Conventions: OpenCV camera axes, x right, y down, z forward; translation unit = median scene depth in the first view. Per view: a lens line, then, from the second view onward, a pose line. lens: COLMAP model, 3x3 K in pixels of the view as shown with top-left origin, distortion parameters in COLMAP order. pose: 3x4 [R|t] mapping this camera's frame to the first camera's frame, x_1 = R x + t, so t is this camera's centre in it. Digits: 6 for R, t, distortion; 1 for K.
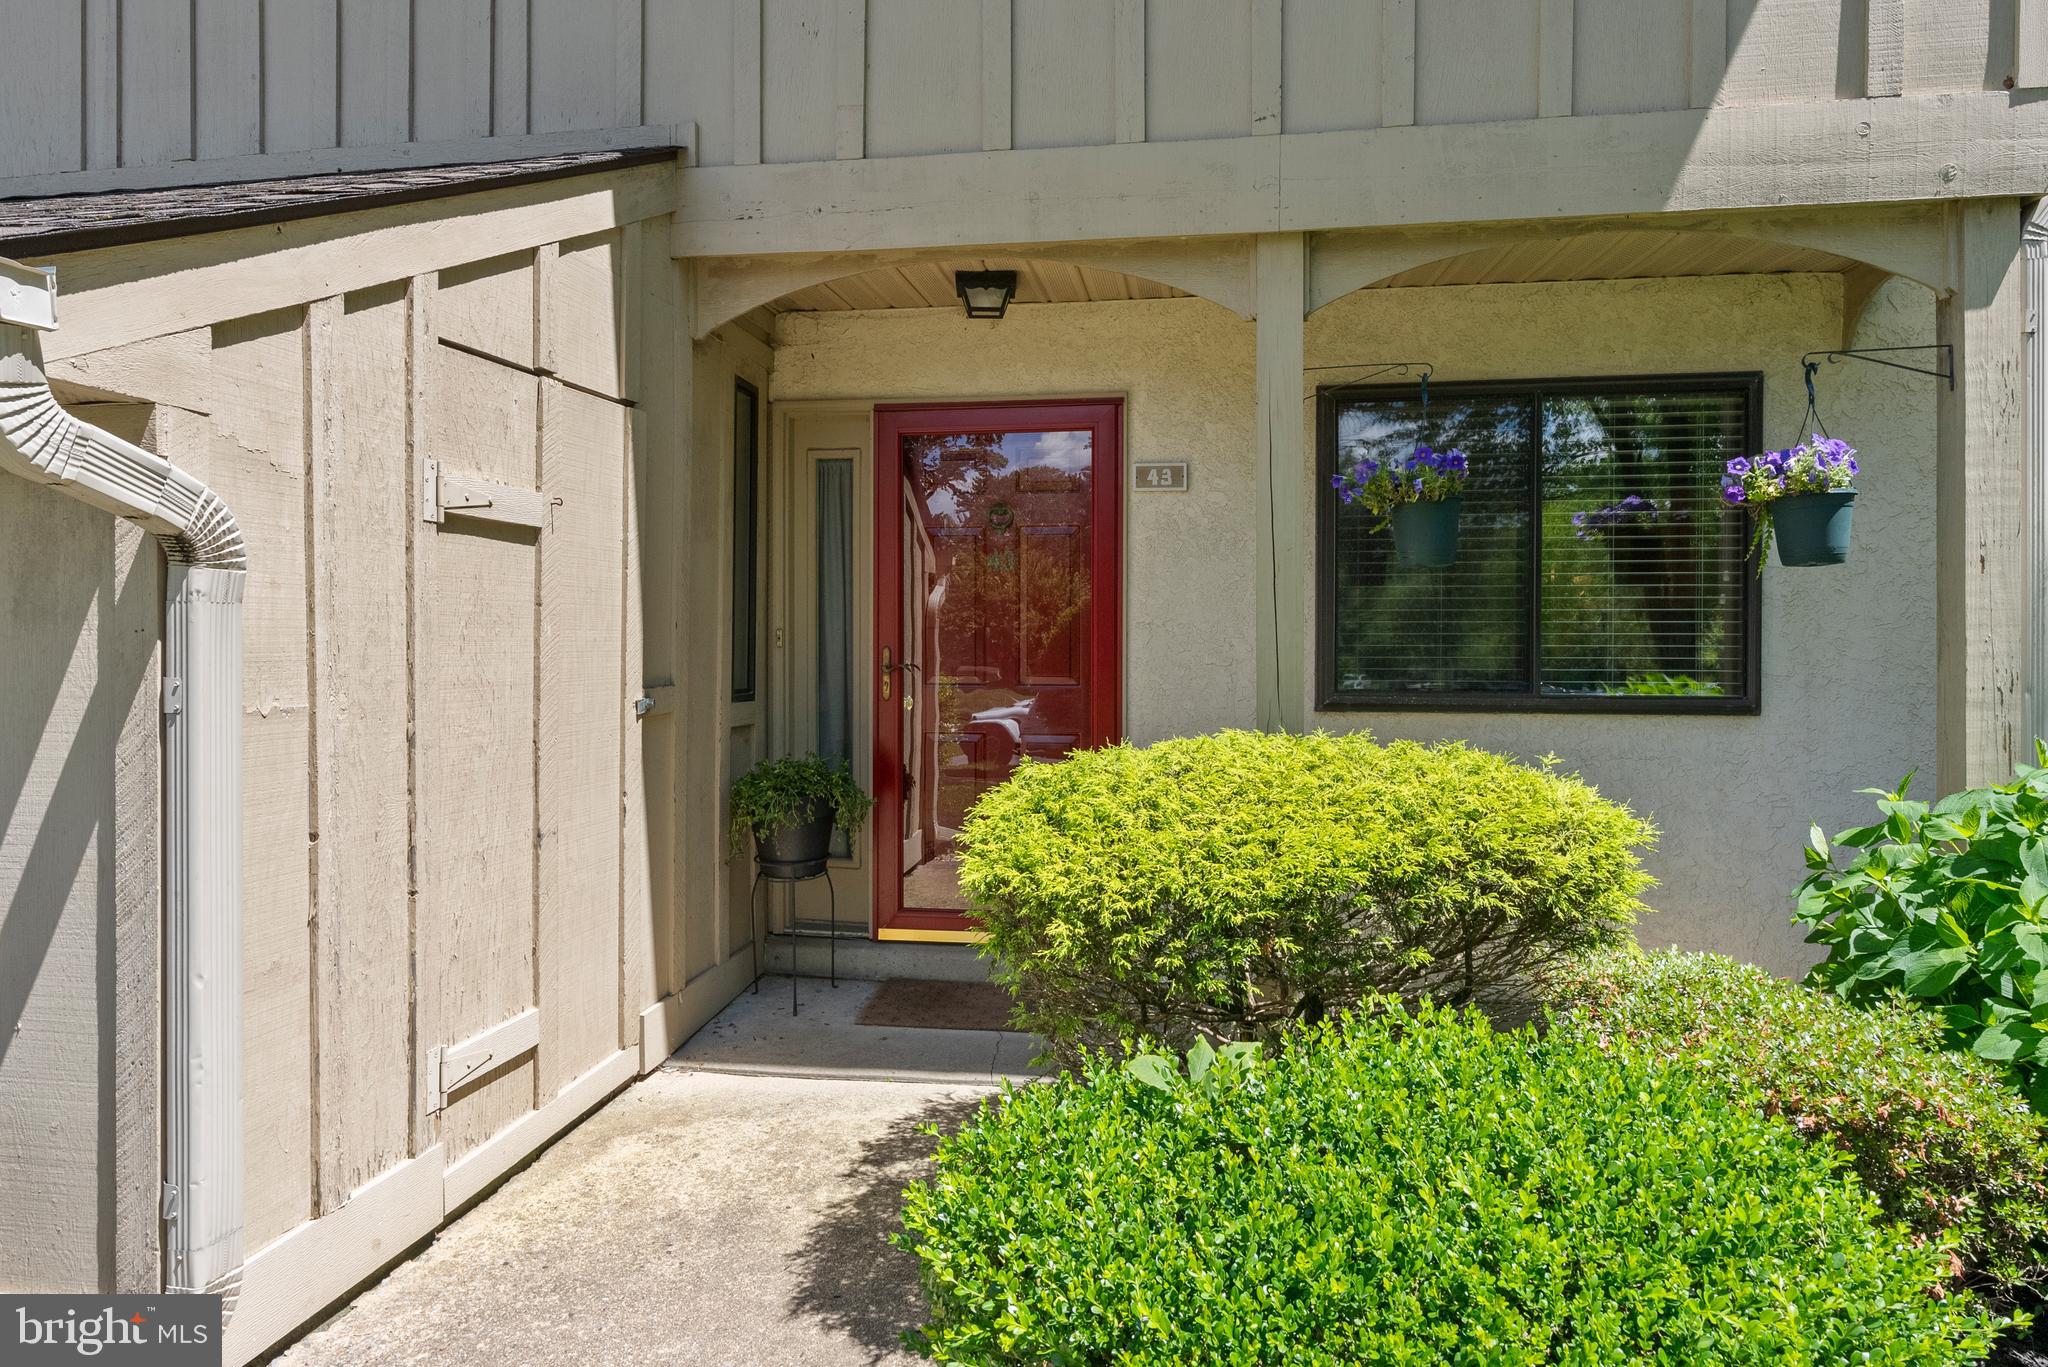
lens RADIAL K [[1218.7, 0, 1026.5], [0, 1218.7, 664.6], [0, 0, 1]] dist [0.001655, 0.002246]
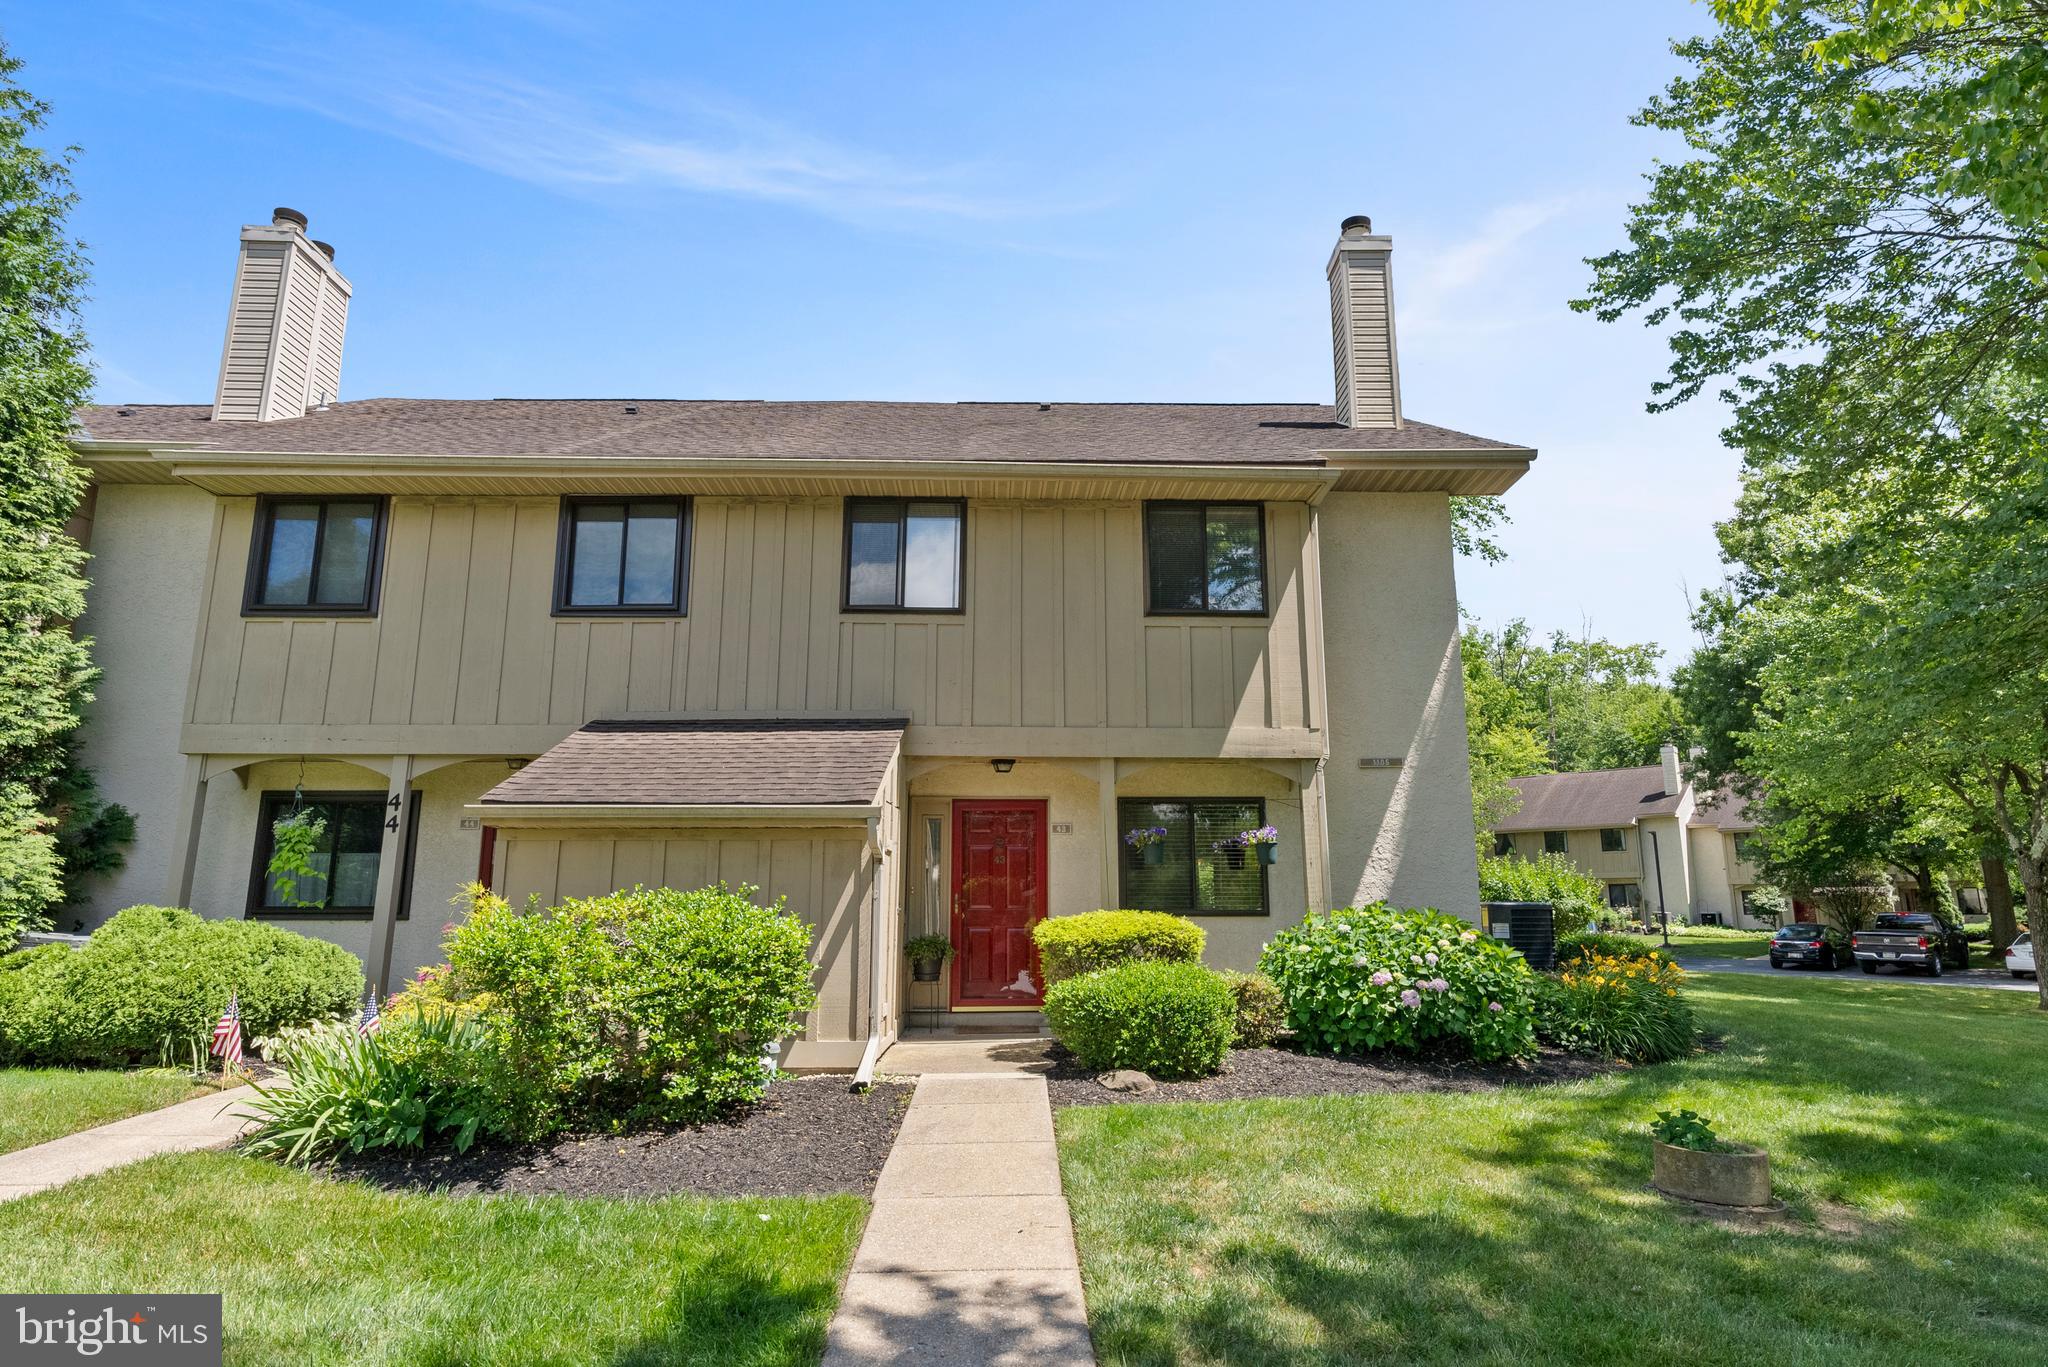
lens RADIAL K [[1222.9, 0, 1034.1], [0, 1222.9, 676.3], [0, 0, 1]] dist [-0.003041, 0.000254]
pose [[0.983001, 0.033183, 0.180579, -0.589869], [0.007263, 0.975734, -0.218838, 0.141703], [-0.183459, 0.216430, 0.958906, -2.173368]]
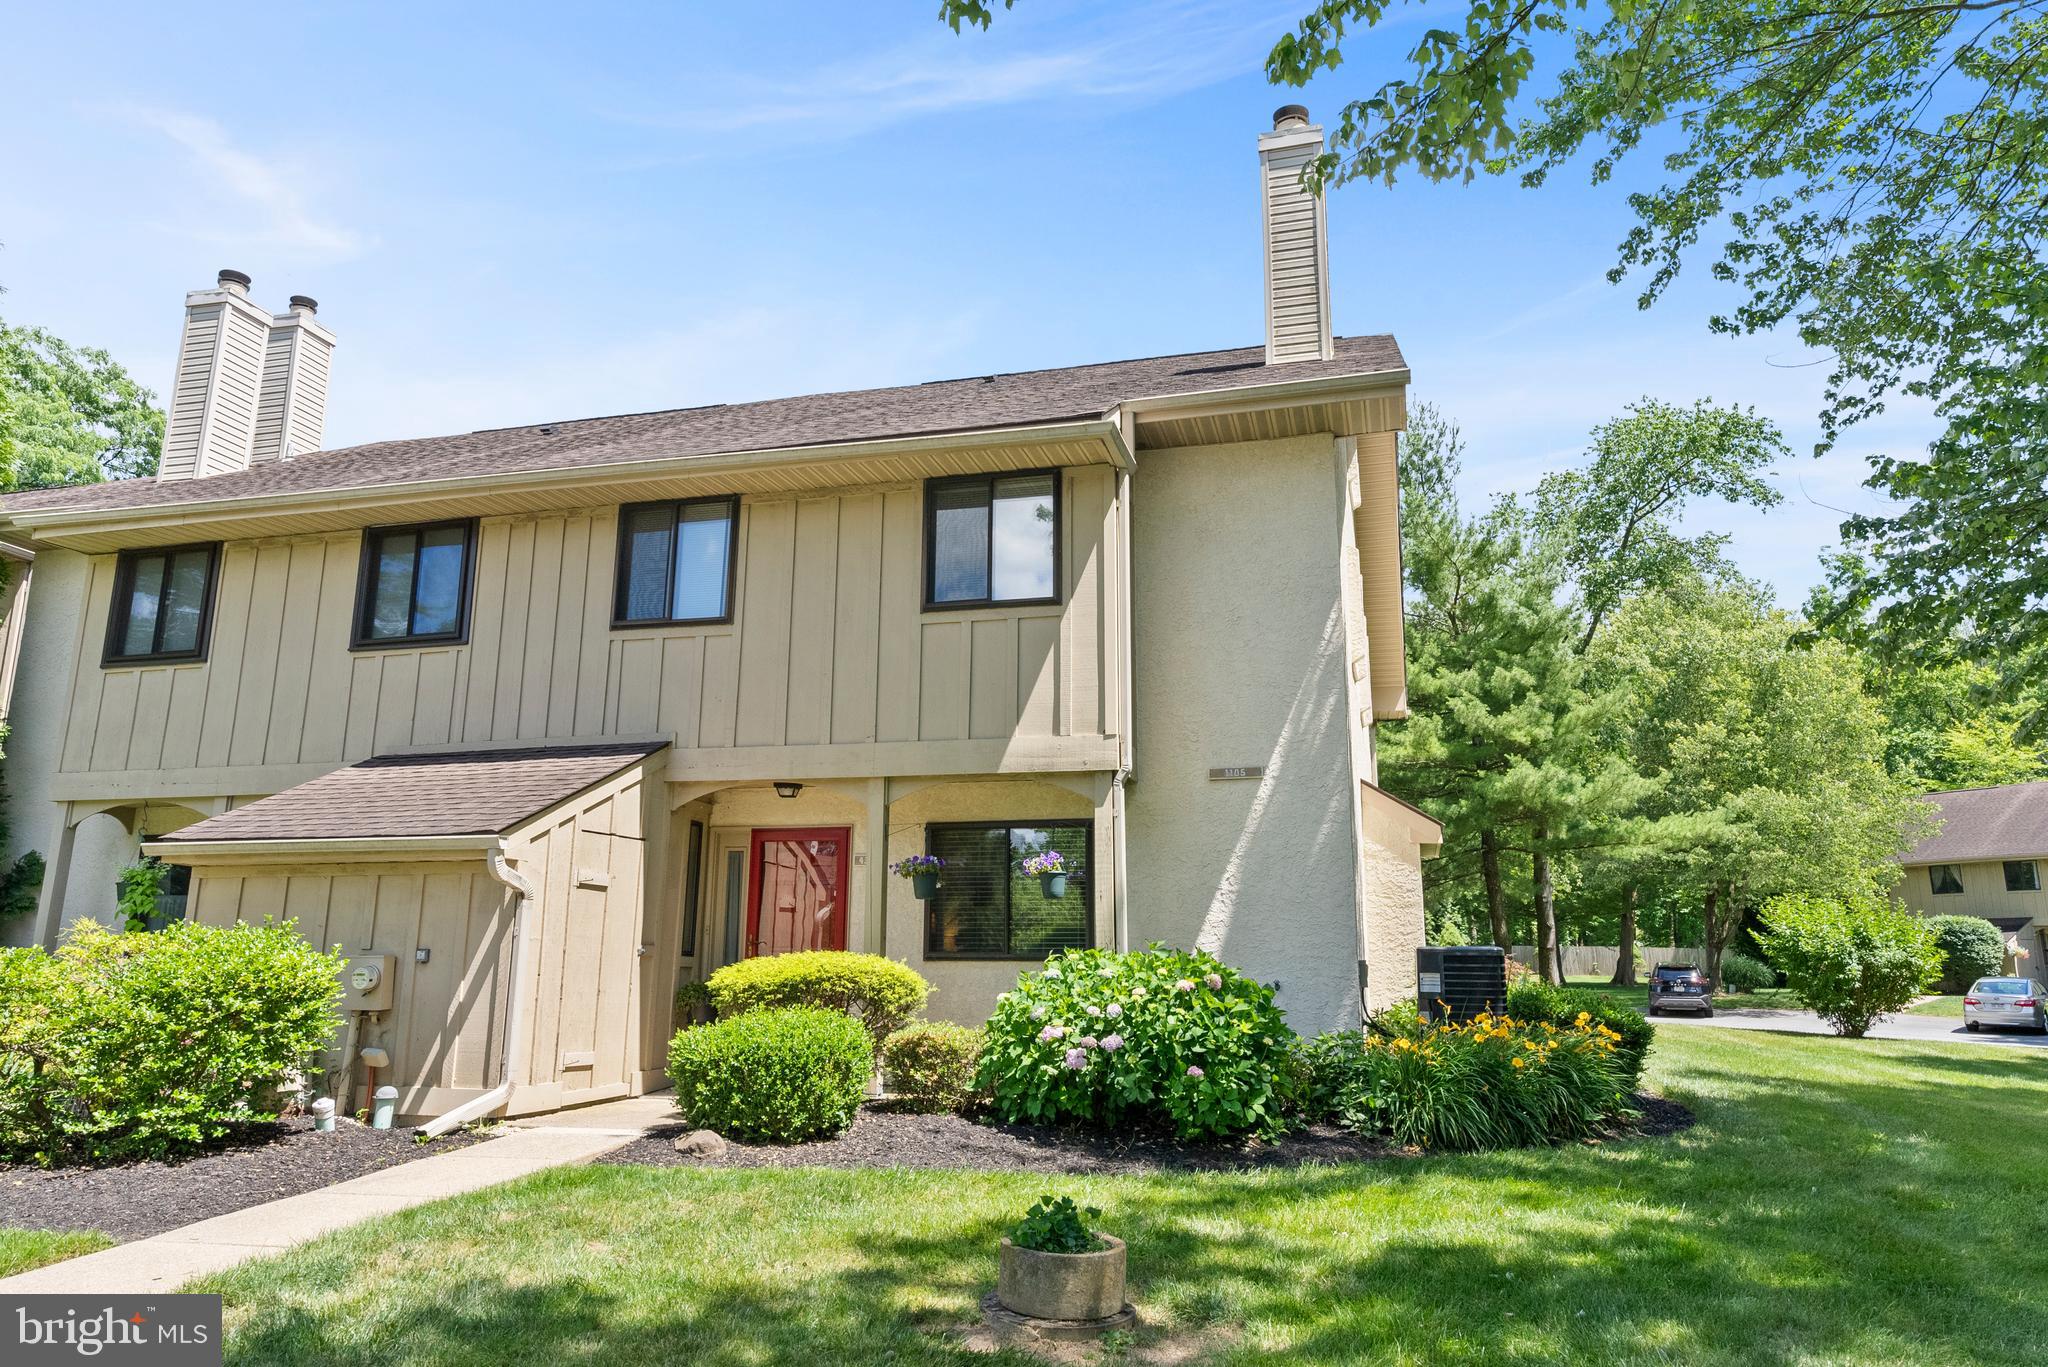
lens RADIAL K [[1411.1, 0, 1024.0], [0, 1411.1, 683.5], [0, 0, 1]] dist [0.003477, 0.001389]
pose [[0.994141, -0.016194, -0.106875, 0.939314], [-0.008524, 0.973890, -0.226859, 0.170905], [0.107758, 0.226441, 0.968046, -2.223814]]
